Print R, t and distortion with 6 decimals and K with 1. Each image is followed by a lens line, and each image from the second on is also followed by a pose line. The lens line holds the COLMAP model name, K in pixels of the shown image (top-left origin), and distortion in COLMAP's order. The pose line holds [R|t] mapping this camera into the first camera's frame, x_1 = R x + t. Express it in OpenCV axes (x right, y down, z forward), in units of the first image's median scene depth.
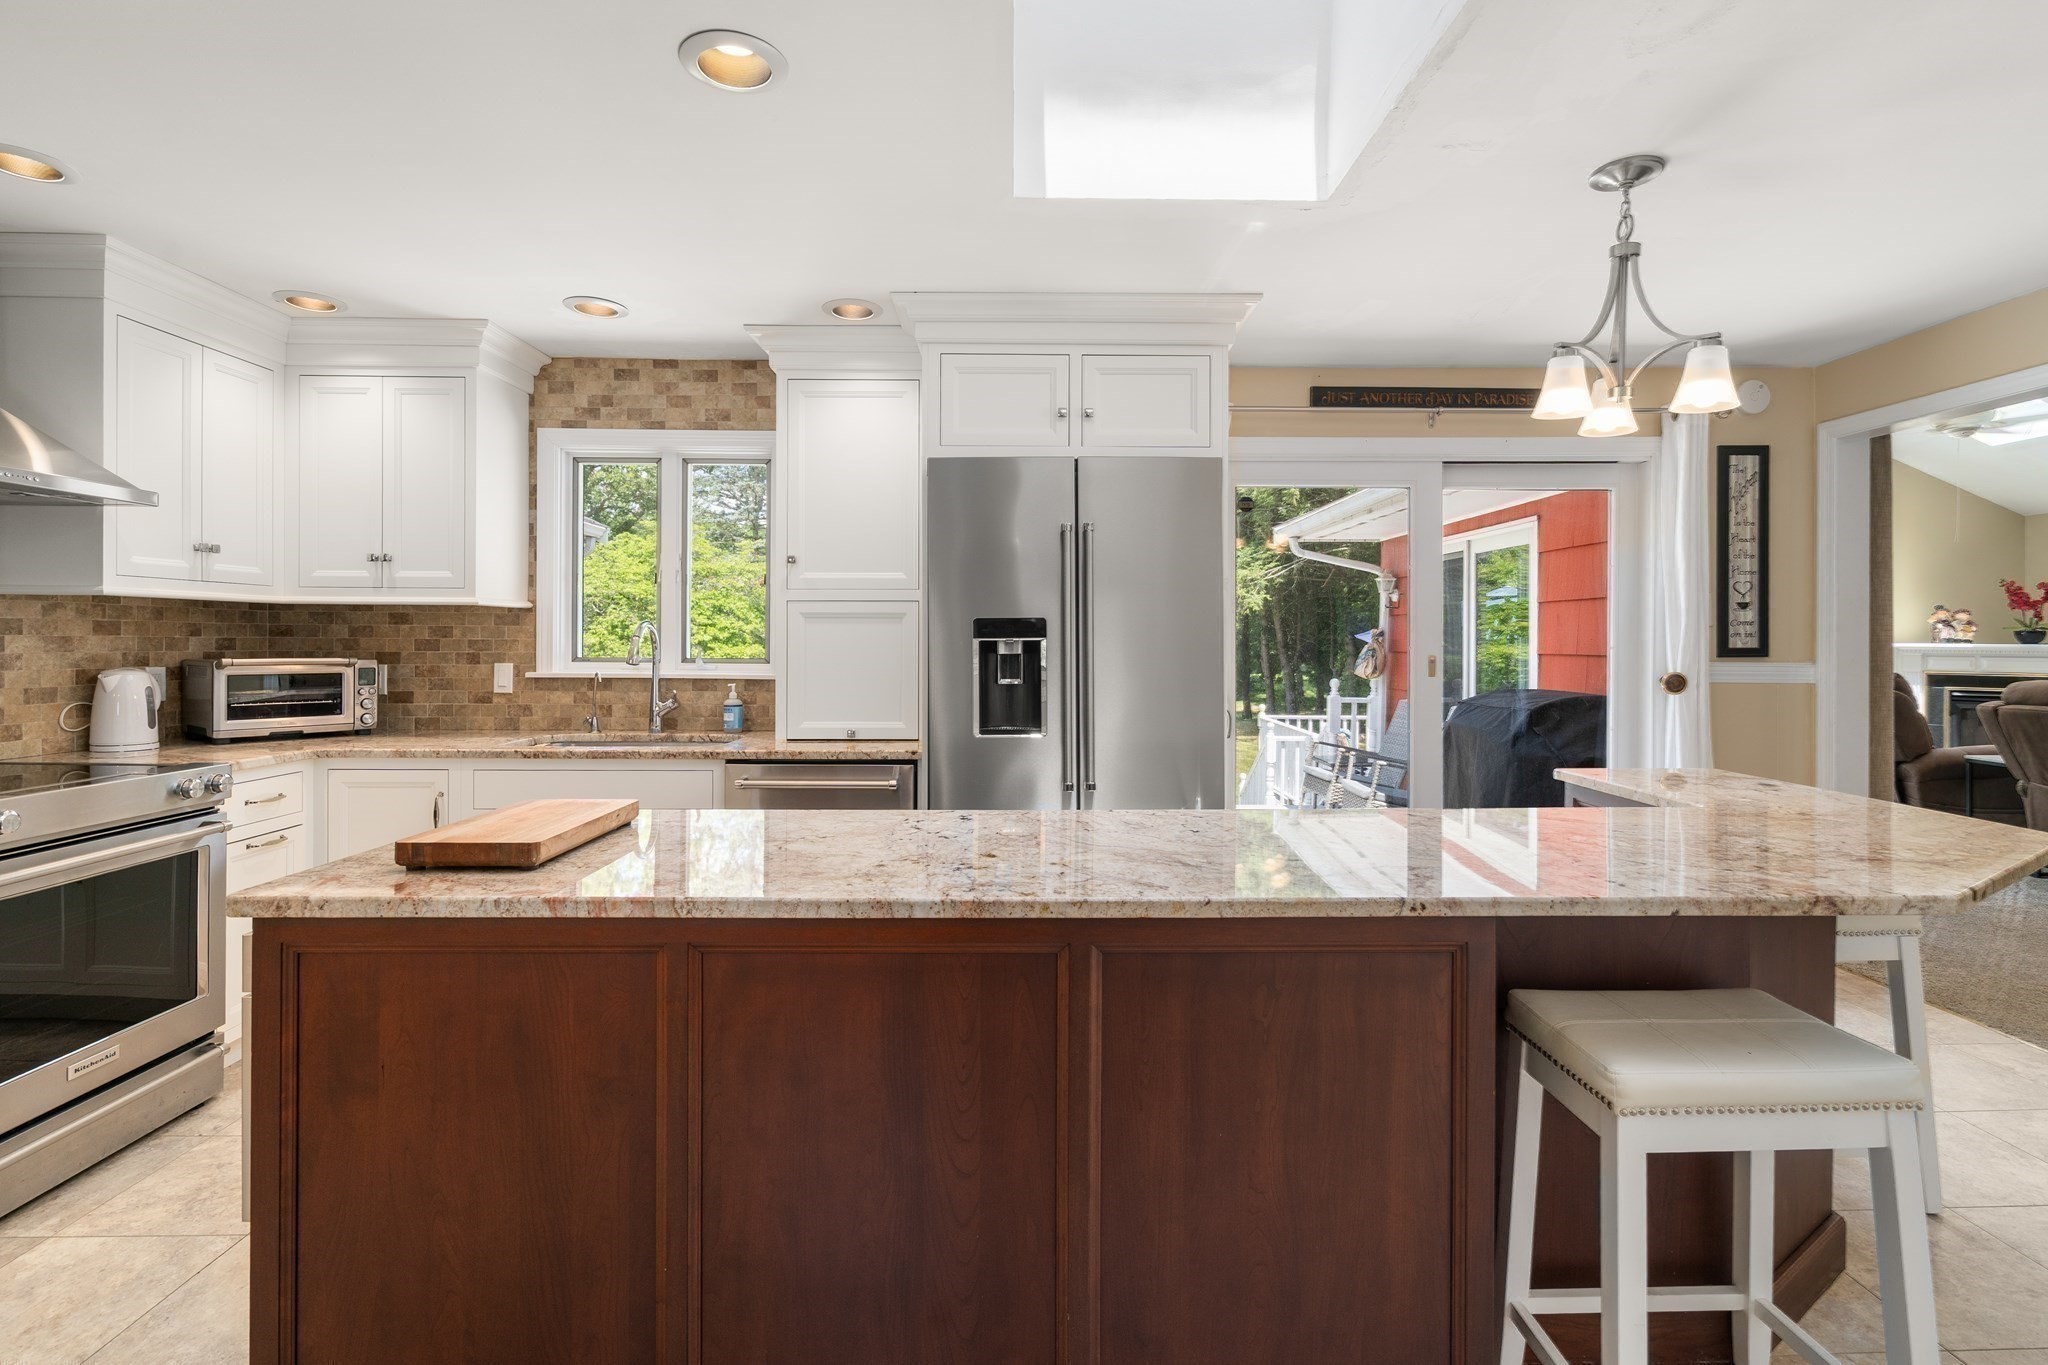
lens RADIAL K [[956.2, 0, 1033.9], [0, 956.2, 642.7], [0, 0, 1]] dist [0.000723, 0.000112]
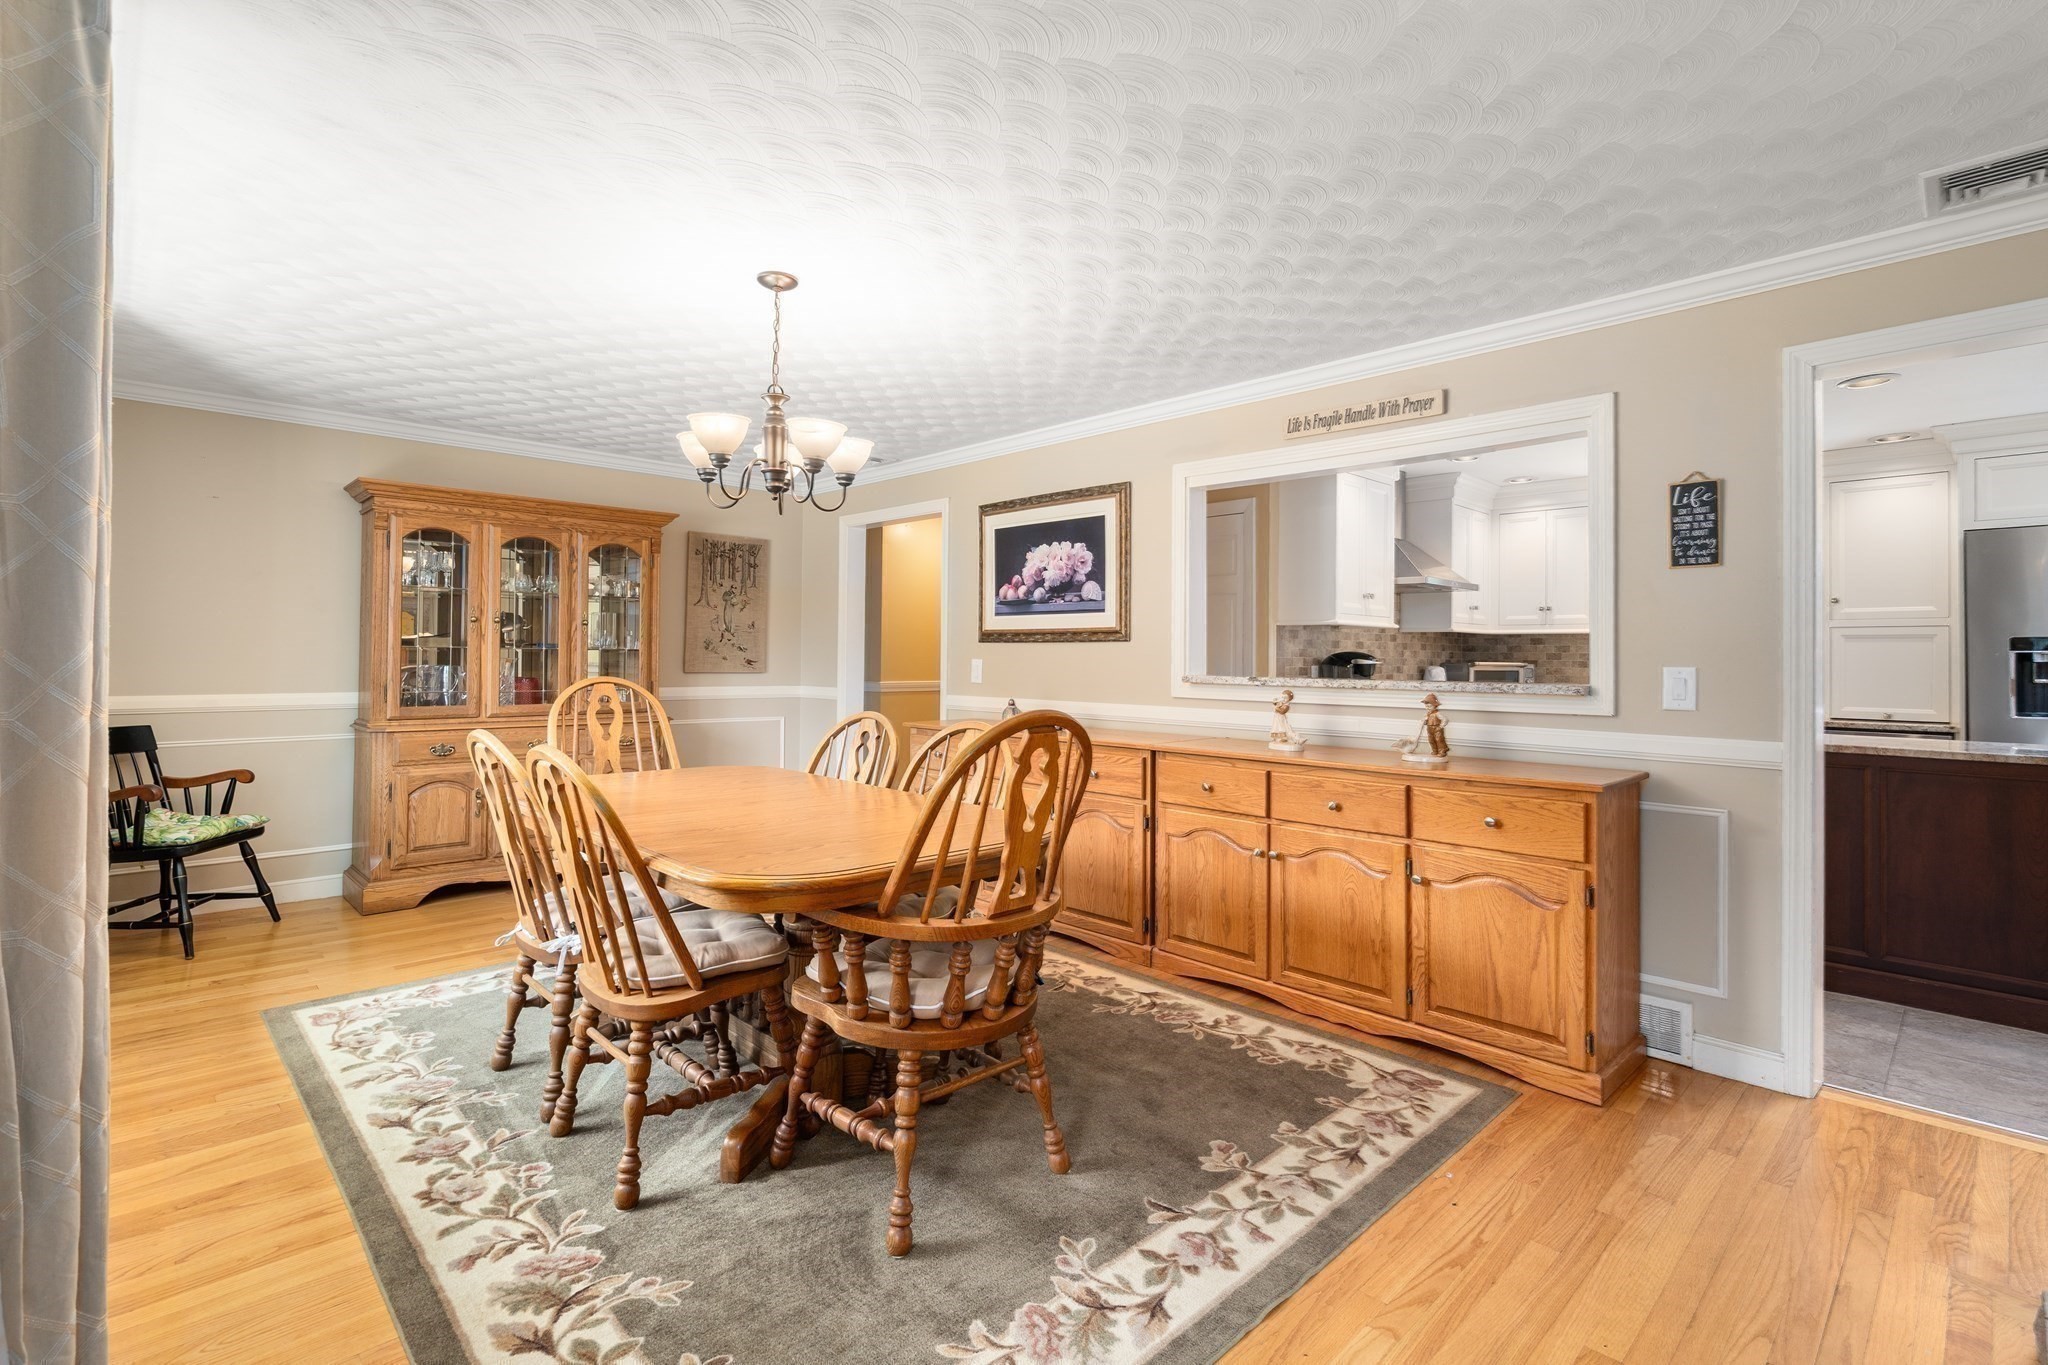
lens RADIAL K [[956.2, 0, 1033.9], [0, 956.2, 642.7], [0, 0, 1]] dist [0.000723, 0.000112]
pose [[0.691730, -0.007578, -0.722116, -0.038349], [-0.011229, 0.999711, -0.021247, 0.031482], [0.722069, 0.022806, 0.691445, -1.120094]]
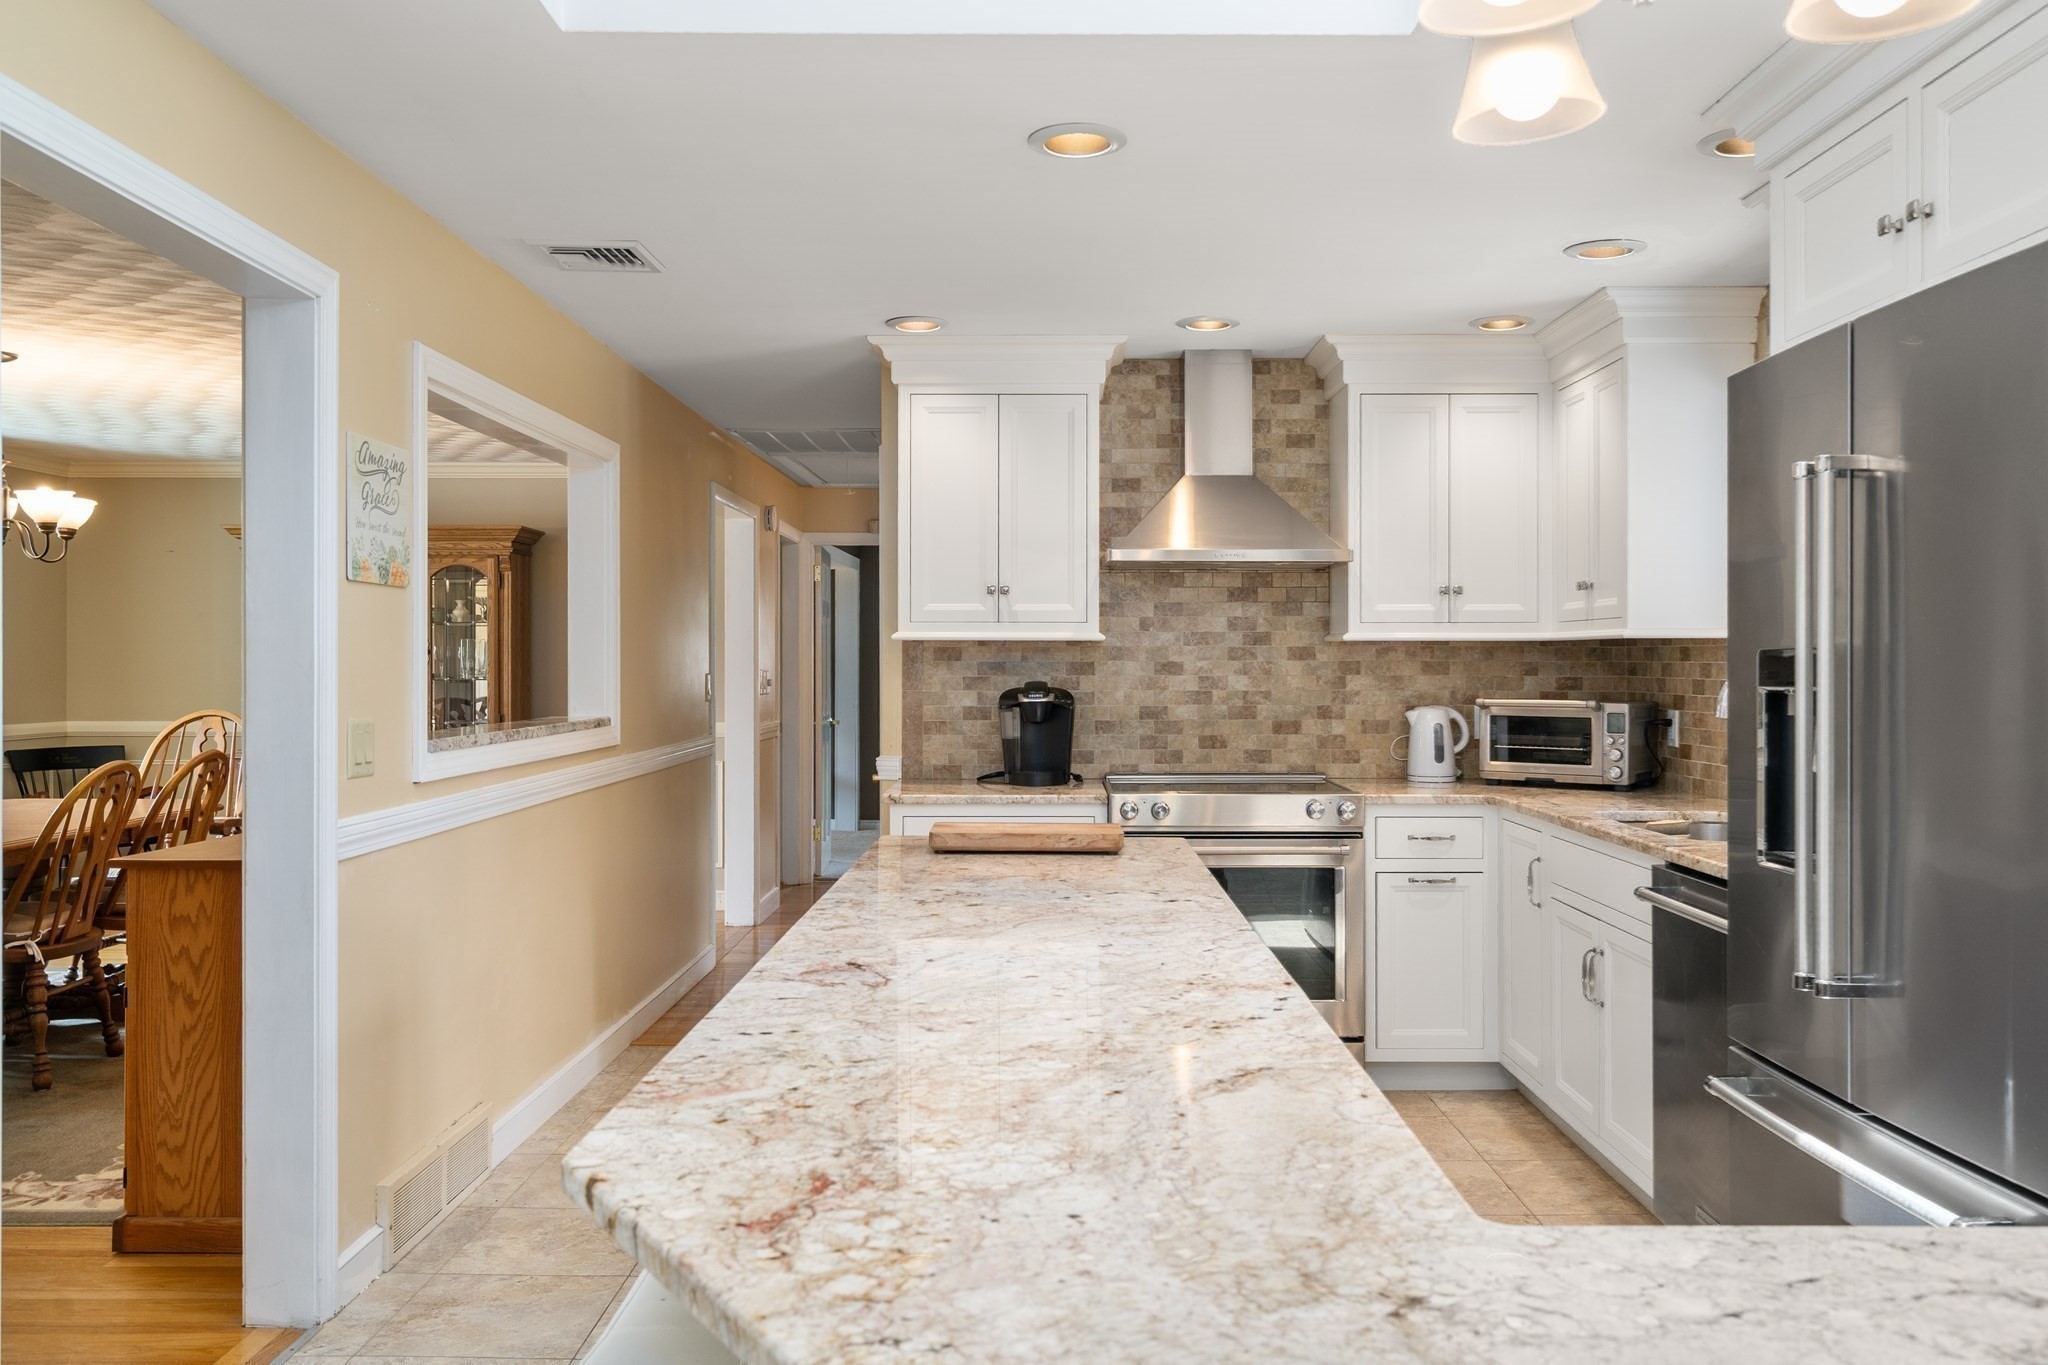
lens RADIAL K [[1679.9, 0, 1026.8], [0, 1679.9, 656.5], [0, 0, 1]] dist [0.004747, 0.004973]
pose [[-0.015767, -0.007674, -0.999846, 0.962612], [-0.004629, 0.999960, -0.007602, -0.012166], [0.999865, 0.004508, -0.015802, 0.587800]]
